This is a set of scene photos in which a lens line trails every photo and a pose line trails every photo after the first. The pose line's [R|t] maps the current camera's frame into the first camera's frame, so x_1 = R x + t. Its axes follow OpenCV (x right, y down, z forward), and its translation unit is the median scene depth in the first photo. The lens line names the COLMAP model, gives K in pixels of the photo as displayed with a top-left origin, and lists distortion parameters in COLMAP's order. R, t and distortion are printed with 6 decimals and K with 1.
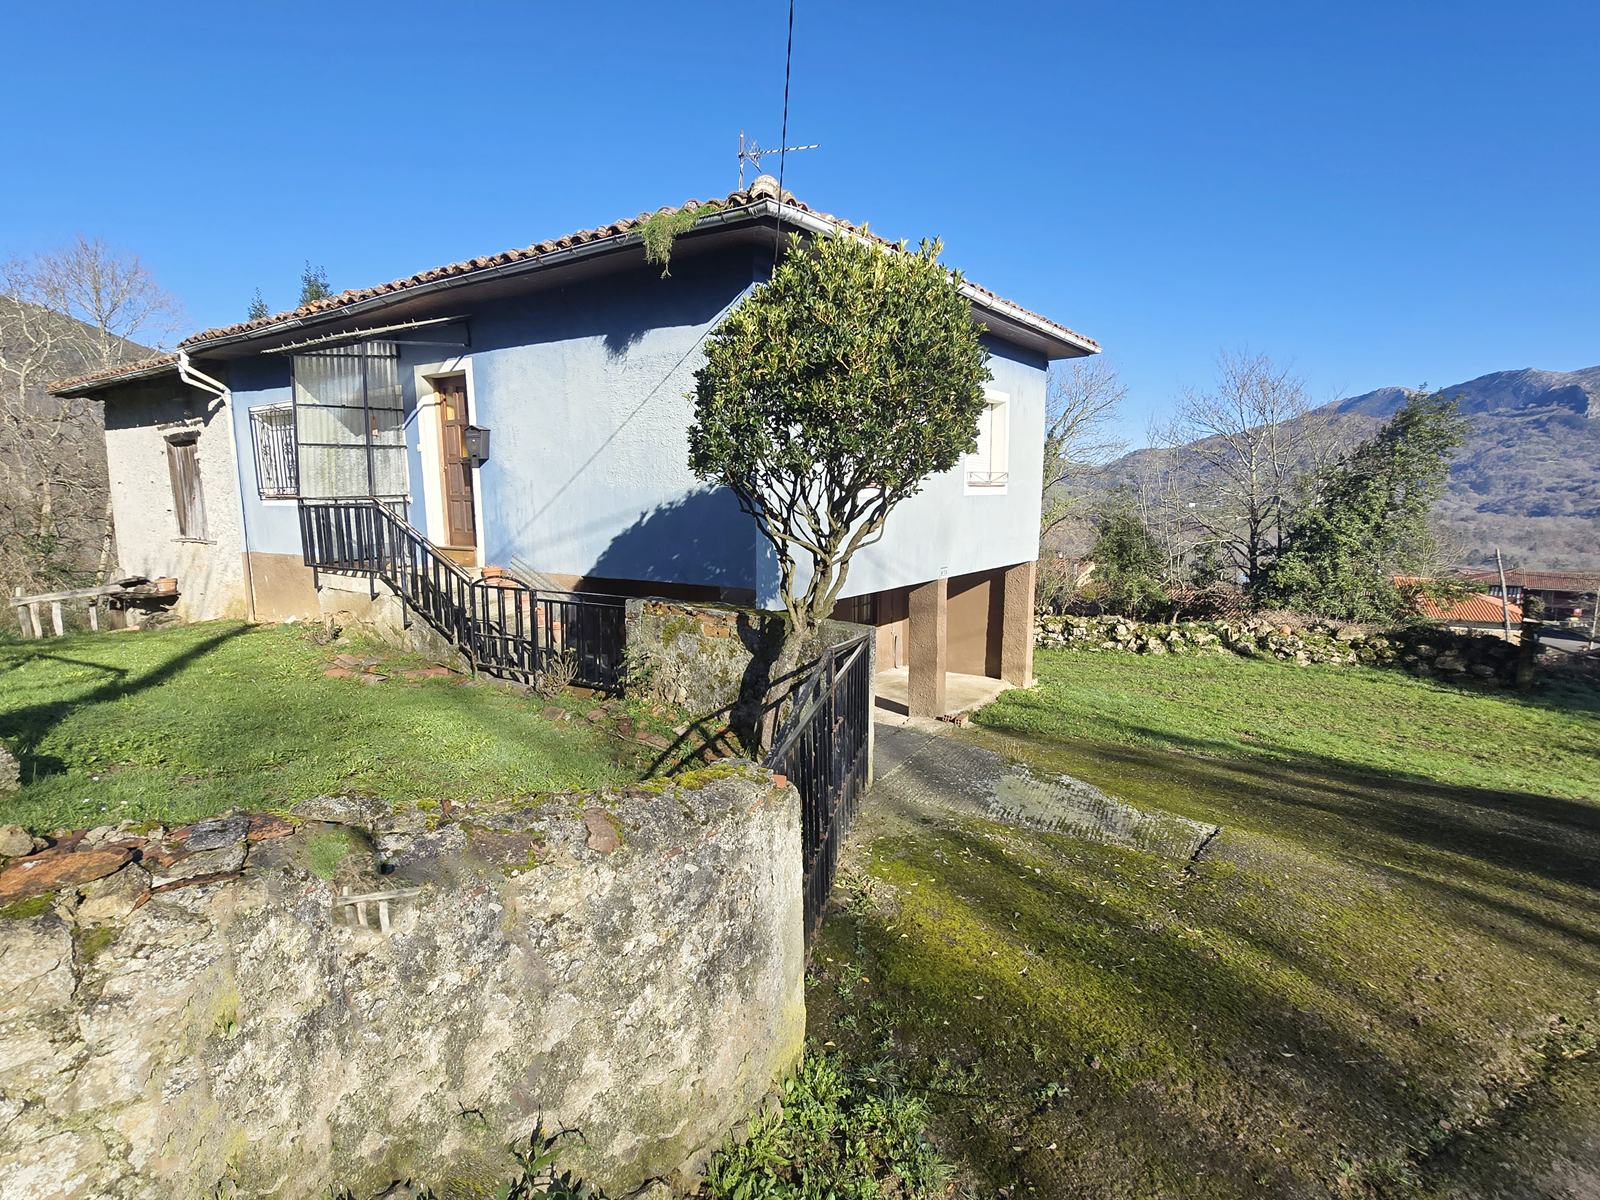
lens RADIAL K [[774.0, 0, 802.5], [0, 774.0, 595.1], [0, 0, 1]] dist [-0.002707, -0.000408]
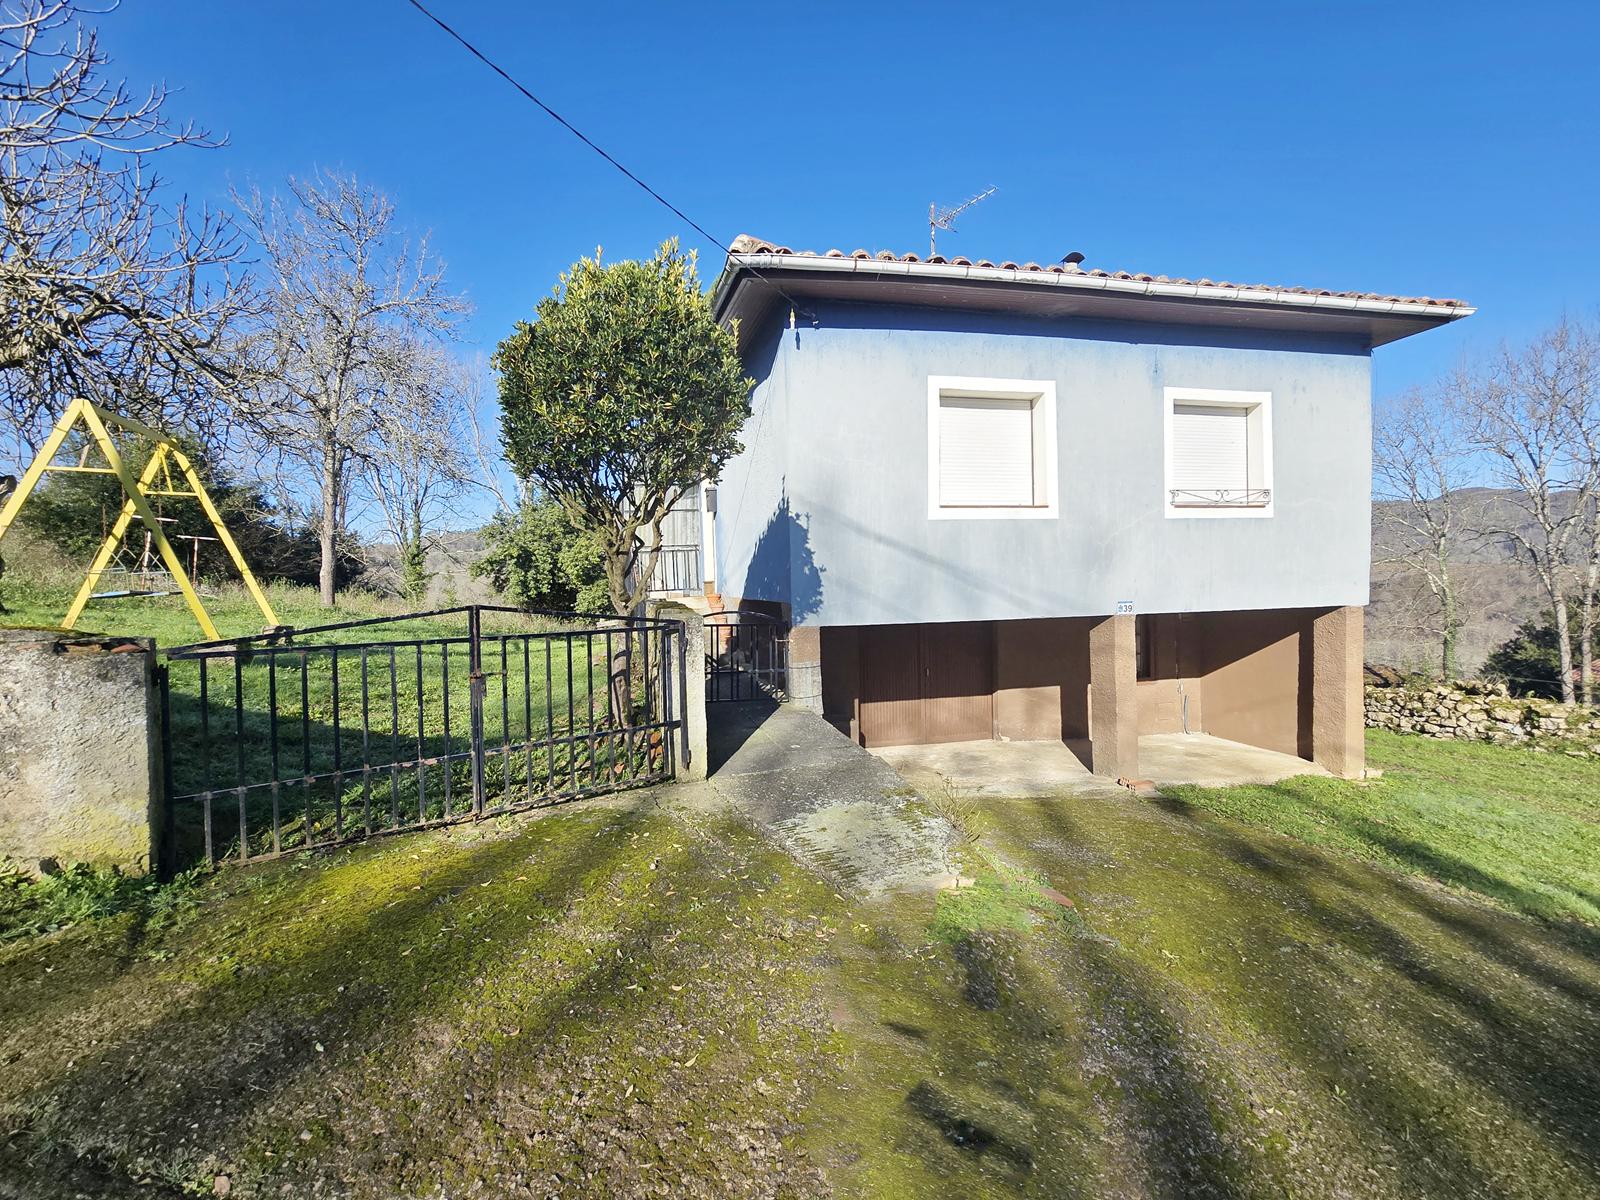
lens RADIAL K [[683.3, 0, 796.0], [0, 683.3, 593.7], [0, 0, 1]] dist [-0.002099, 0.000566]
pose [[0.764945, 0.001430, -0.644094, 0.380645], [-0.064552, 0.995133, -0.074455, 0.034125], [0.640852, 0.098532, 0.761314, 0.185084]]
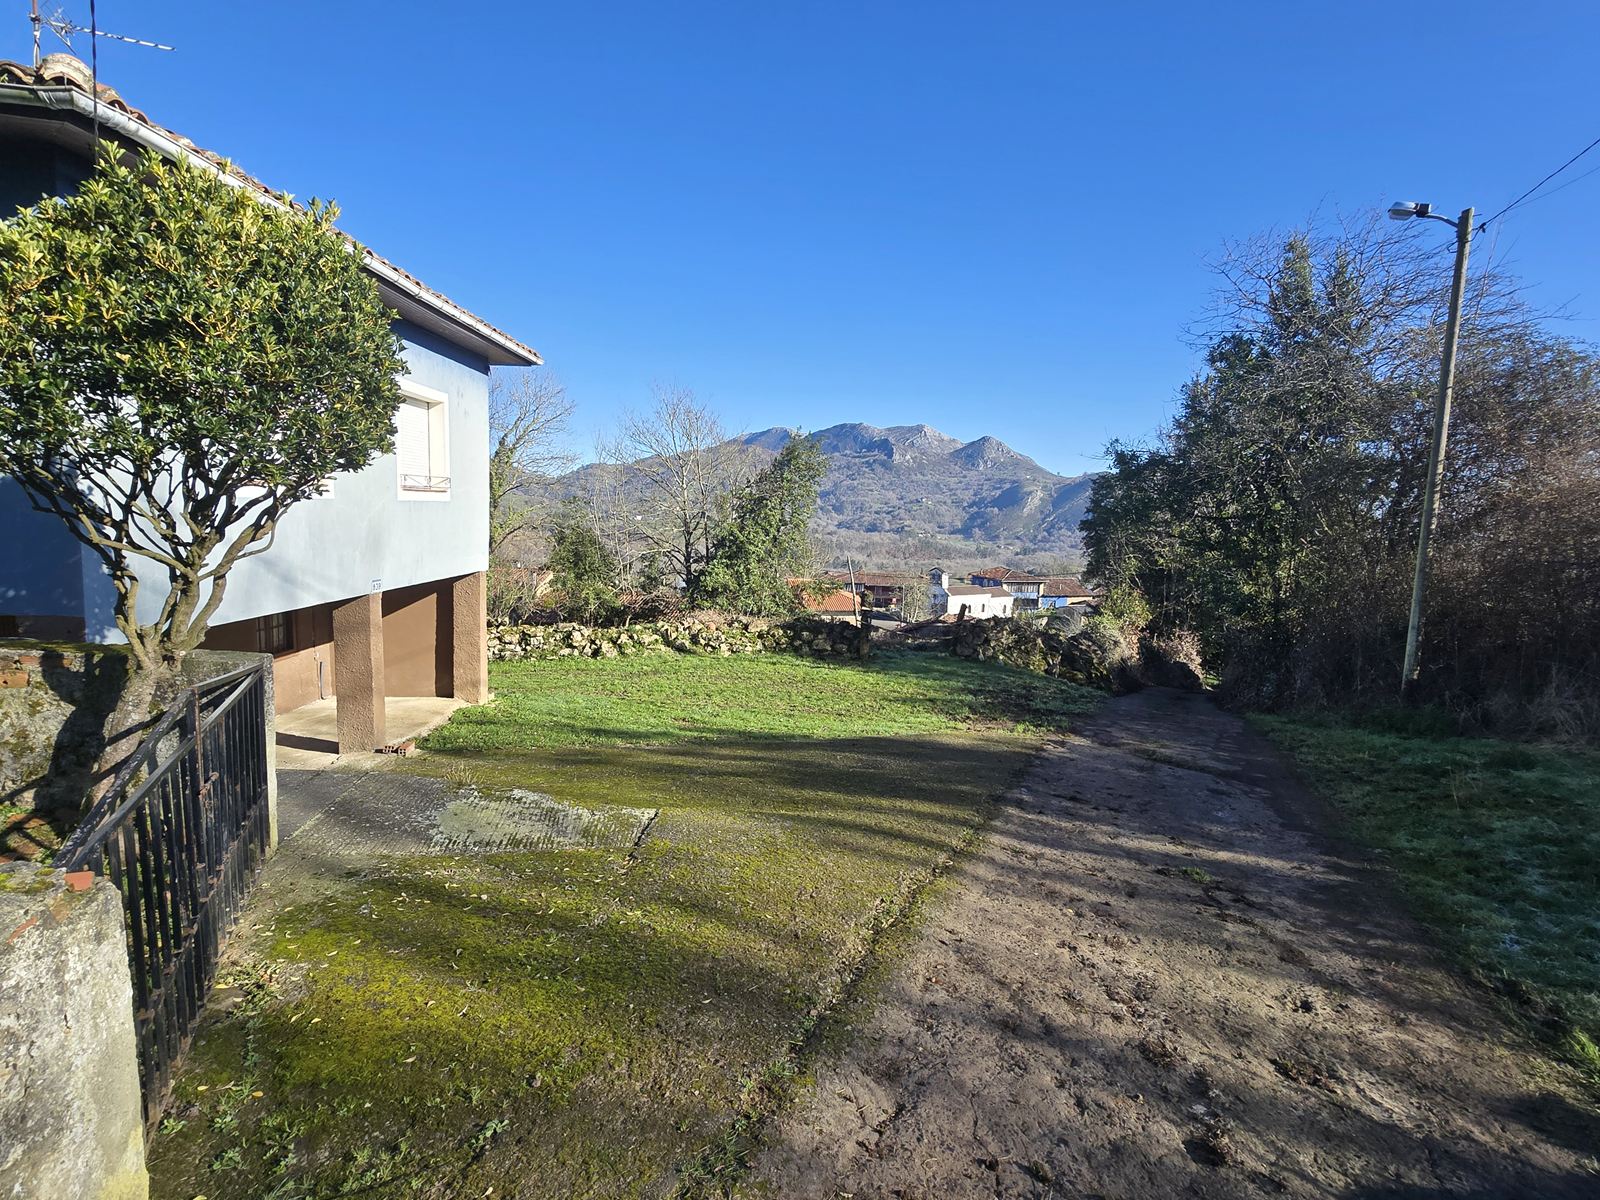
lens RADIAL K [[774.0, 0, 802.5], [0, 774.0, 595.1], [0, 0, 1]] dist [-0.002707, -0.000408]
pose [[0.782950, -0.036942, 0.620987, 0.013220], [0.044558, 0.999002, 0.003251, 0.000162], [-0.620487, 0.025125, 0.783814, 0.001236]]
